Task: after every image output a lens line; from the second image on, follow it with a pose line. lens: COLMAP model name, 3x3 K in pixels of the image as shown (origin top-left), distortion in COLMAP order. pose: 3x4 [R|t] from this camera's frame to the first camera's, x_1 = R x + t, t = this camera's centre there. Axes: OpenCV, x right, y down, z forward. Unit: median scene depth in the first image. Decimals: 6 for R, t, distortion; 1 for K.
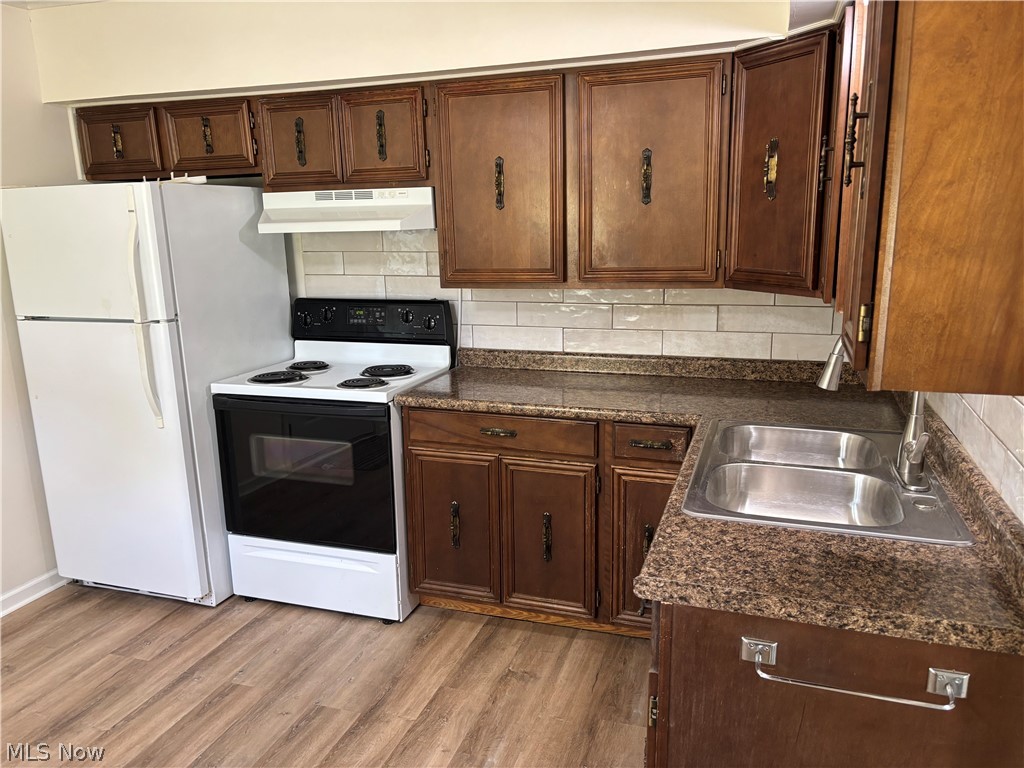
lens RADIAL K [[773.2, 0, 509.0], [0, 773.2, 391.5], [0, 0, 1]] dist [0.037561, -0.036682]
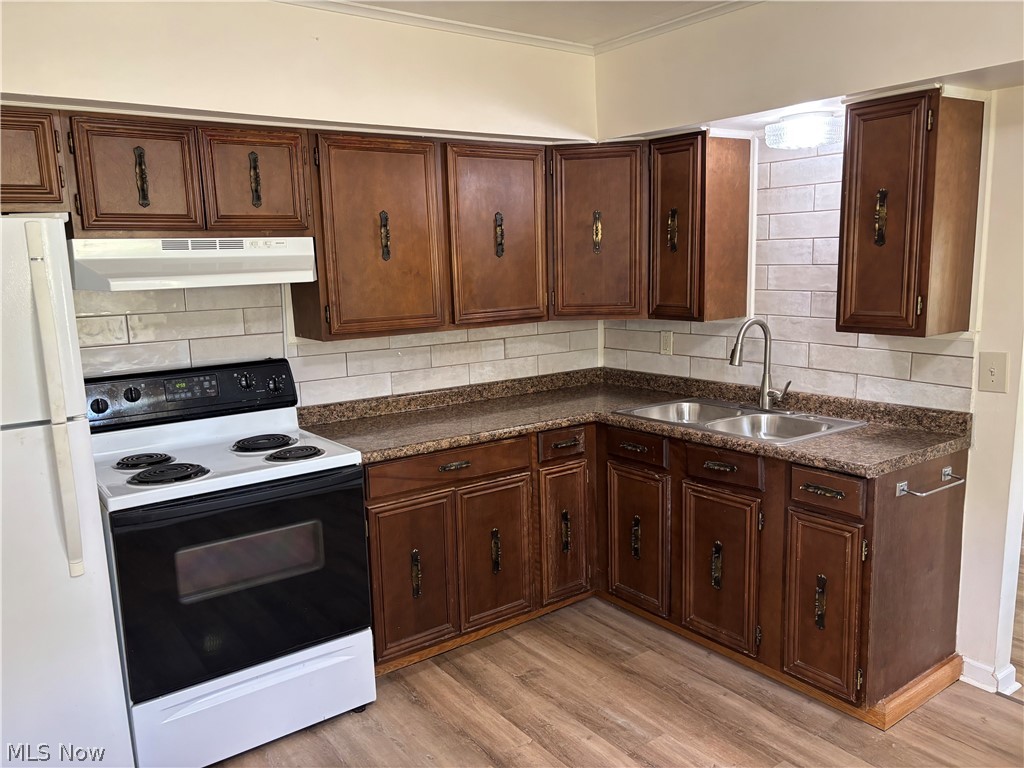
lens RADIAL K [[773.2, 0, 507.1], [0, 773.2, 384.4], [0, 0, 1]] dist [0.037561, -0.036682]
pose [[0.581381, -0.122468, 0.804362, -0.742533], [0.198033, 0.980176, 0.006101, -0.045095], [-0.789163, 0.155743, 0.594109, 0.272129]]
